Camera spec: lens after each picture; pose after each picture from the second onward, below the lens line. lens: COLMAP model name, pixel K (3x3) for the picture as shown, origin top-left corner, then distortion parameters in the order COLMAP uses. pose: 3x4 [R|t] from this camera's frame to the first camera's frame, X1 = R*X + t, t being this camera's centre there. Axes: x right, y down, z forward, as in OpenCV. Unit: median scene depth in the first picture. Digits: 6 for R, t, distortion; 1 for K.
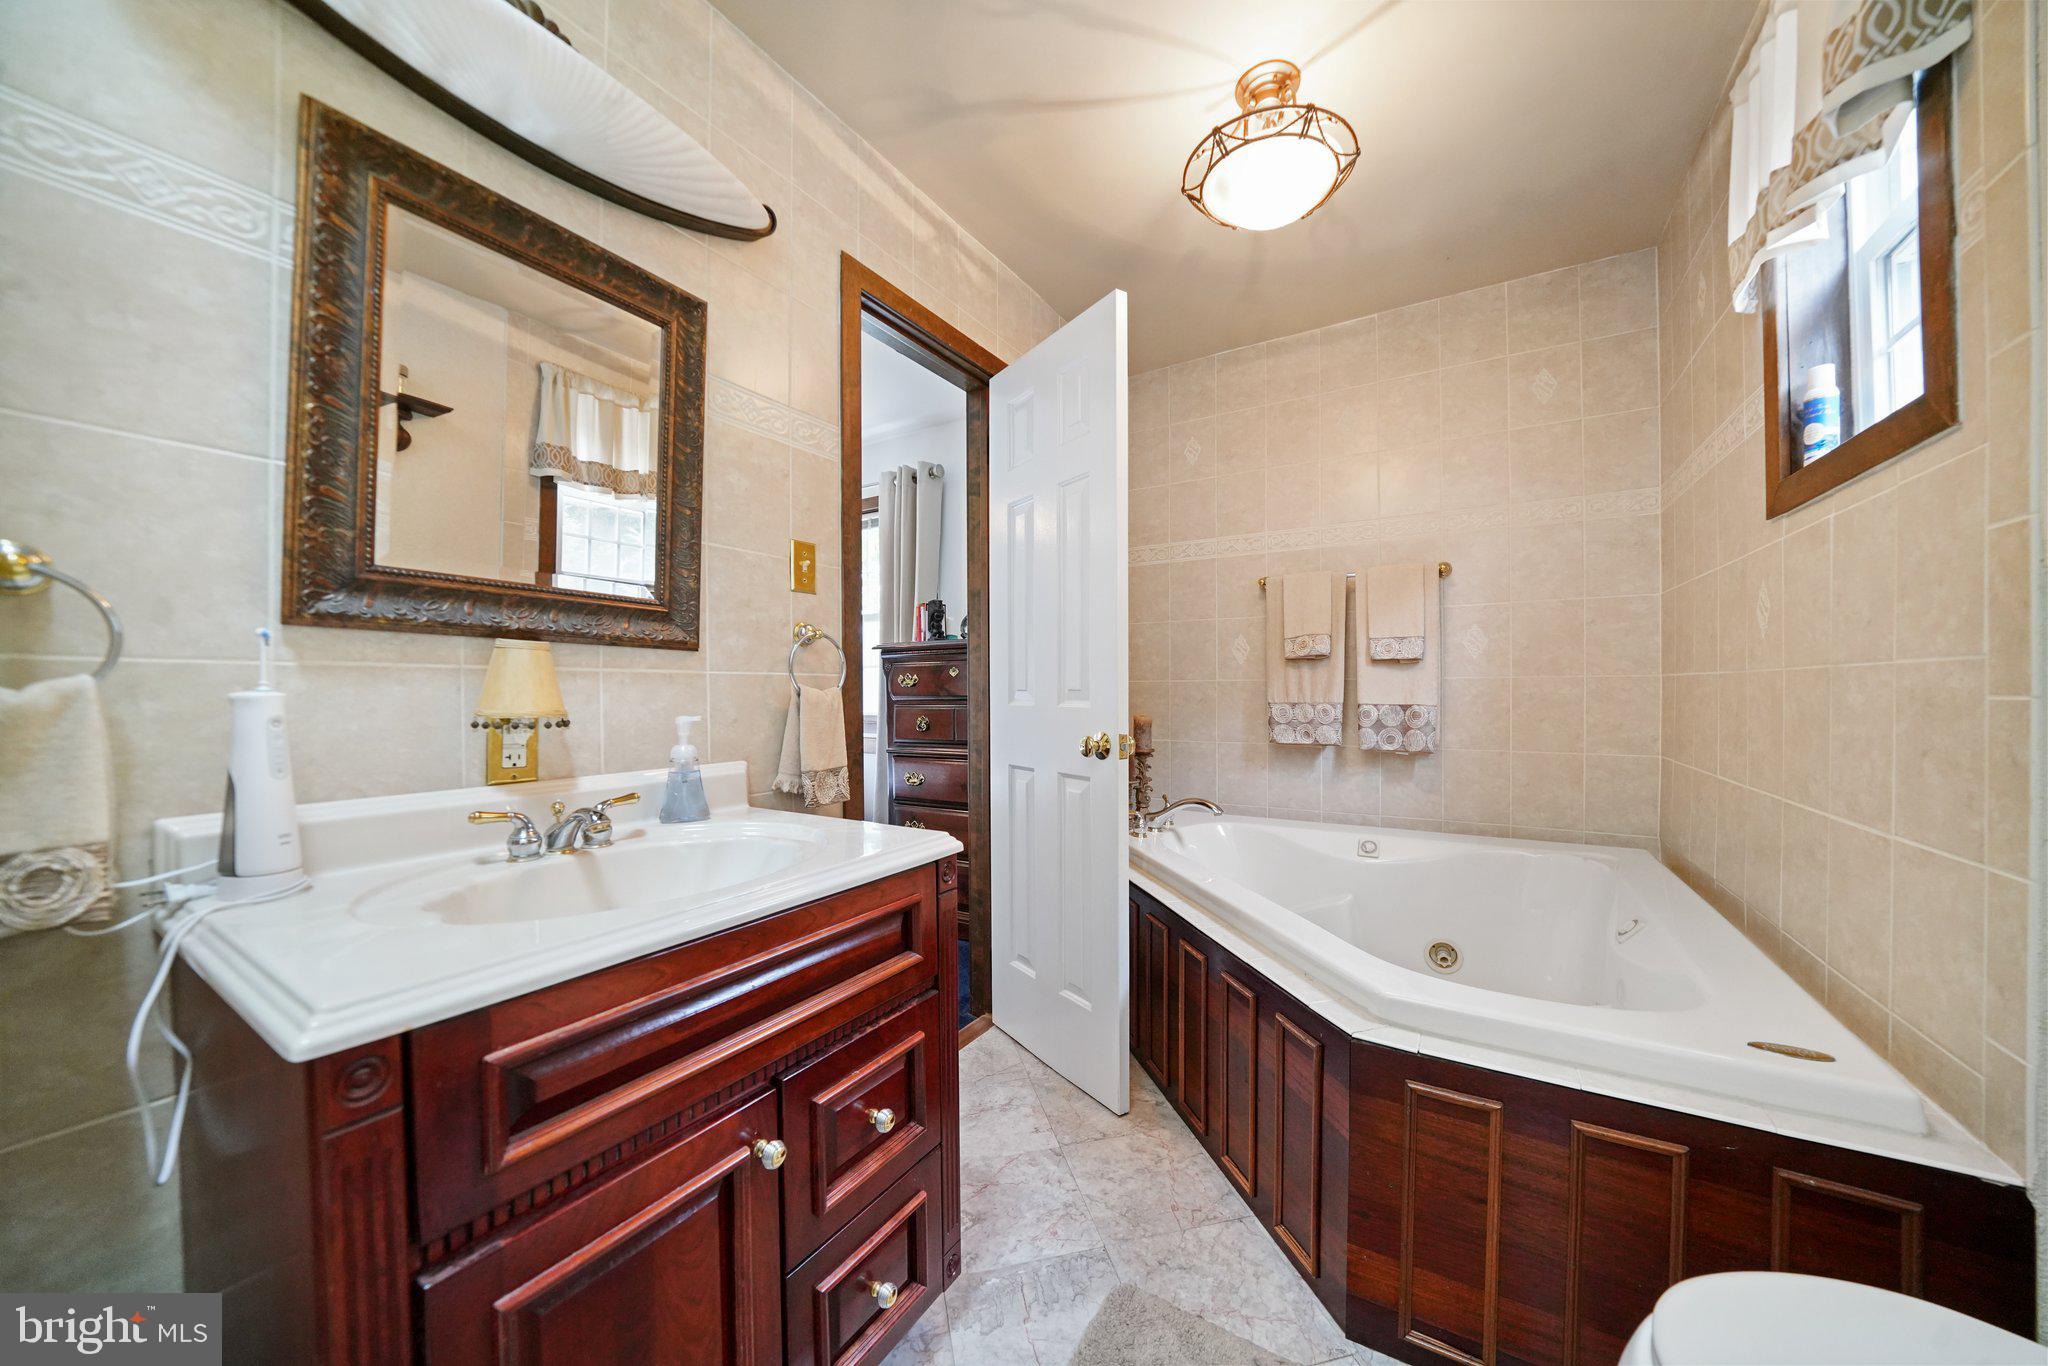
lens RADIAL K [[710.0, 0, 1011.6], [0, 710.0, 690.0], [0, 0, 1]] dist [-0.010556, 0.000971]
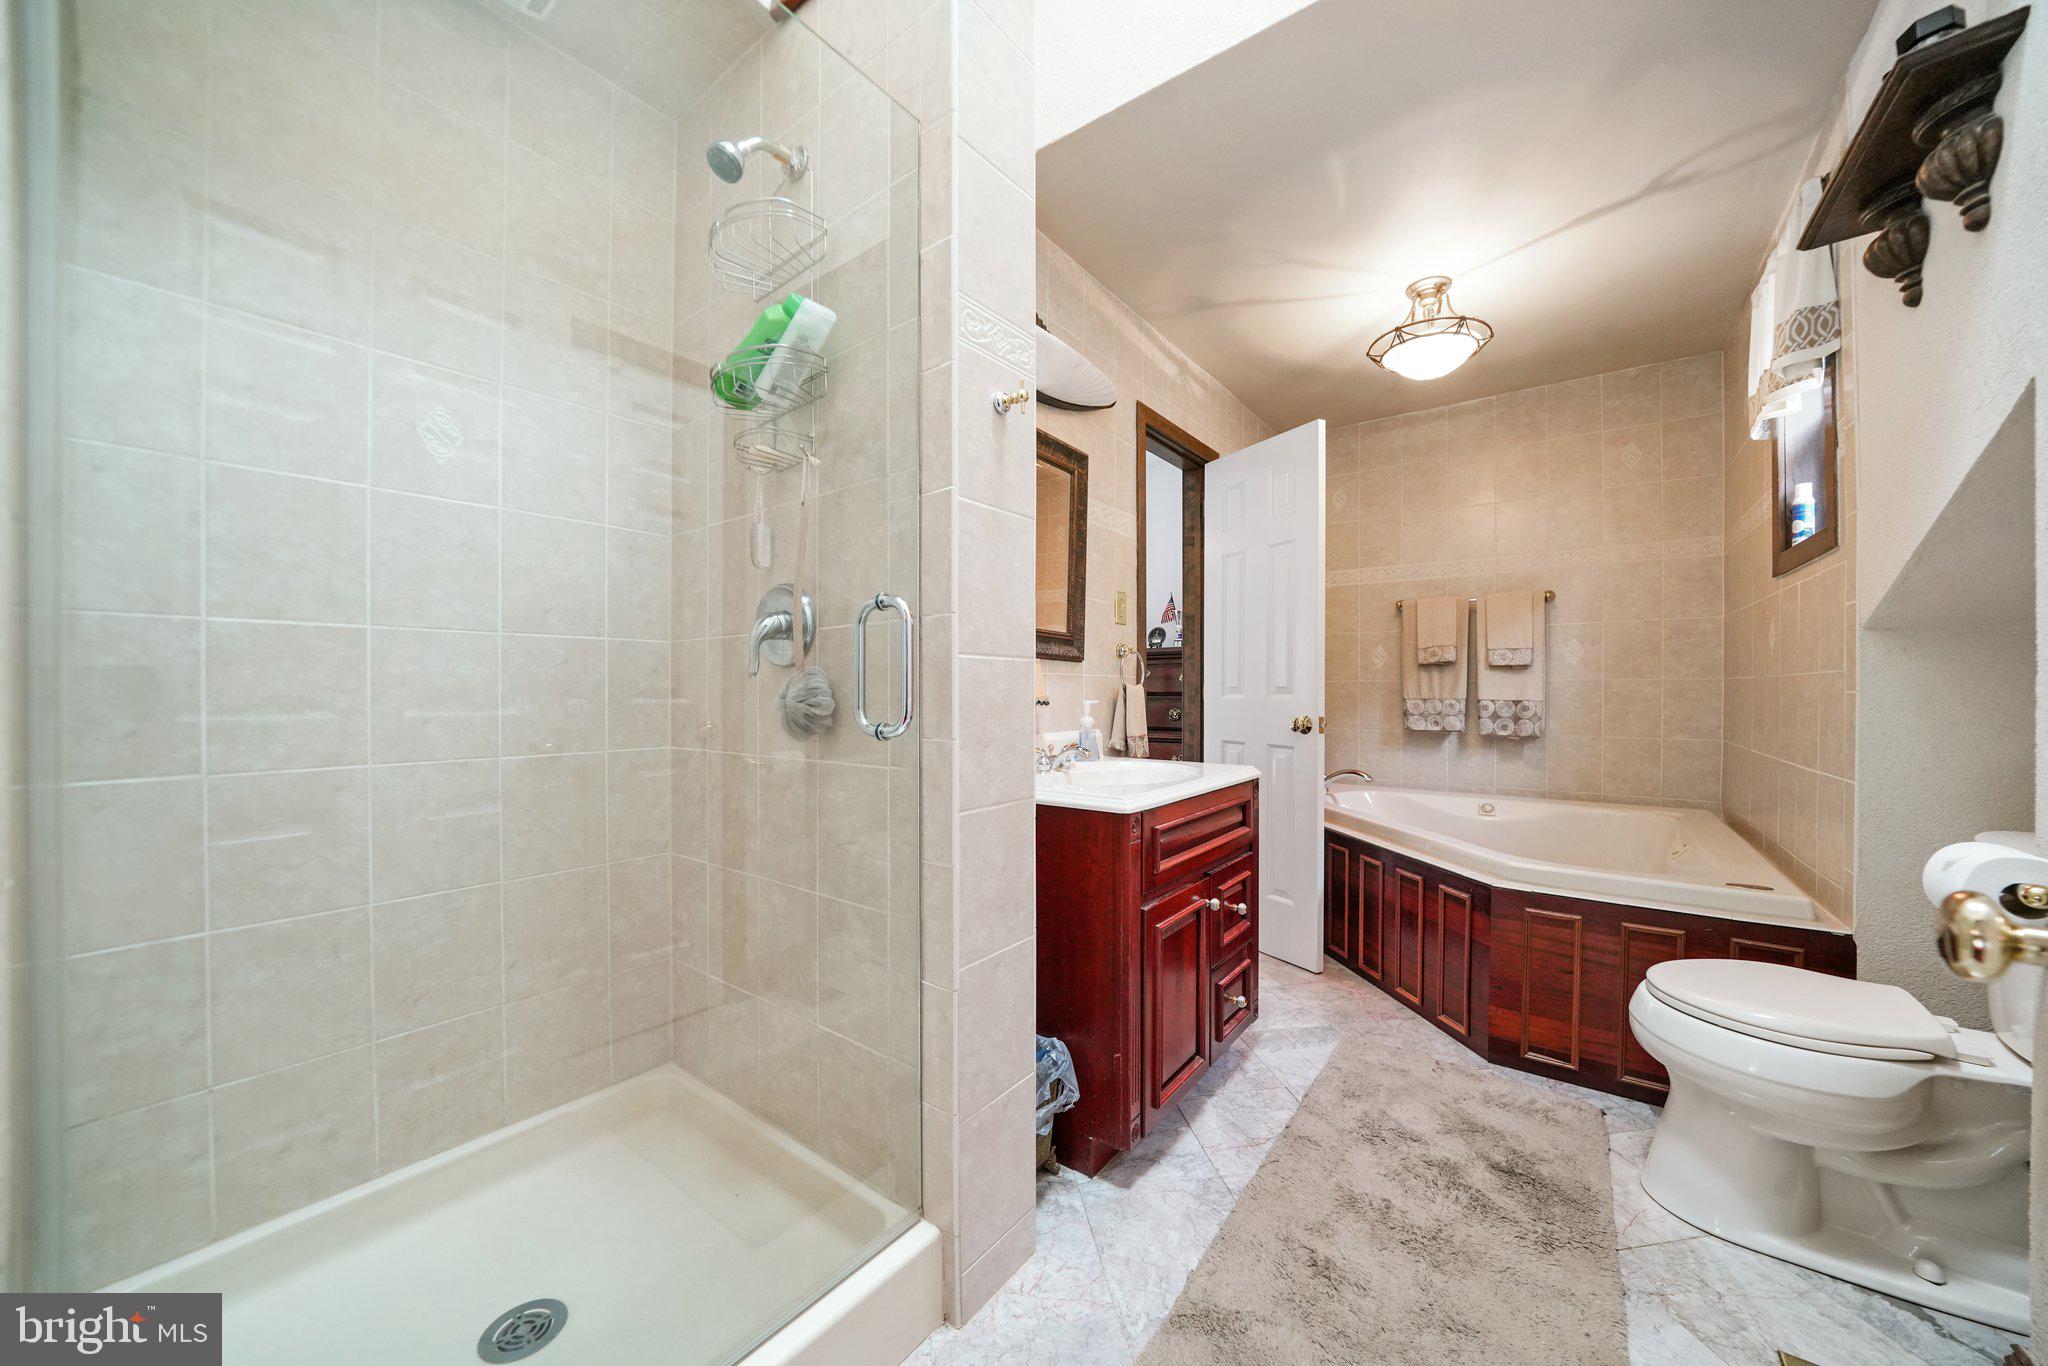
lens RADIAL K [[710.0, 0, 1028.4], [0, 710.0, 690.5], [0, 0, 1]] dist [-0.010556, 0.000971]
pose [[0.996315, 0.005526, -0.085591, -0.300409], [-0.005442, 0.999984, 0.001216, 0.007570], [0.085596, -0.000746, 0.996330, -0.489440]]
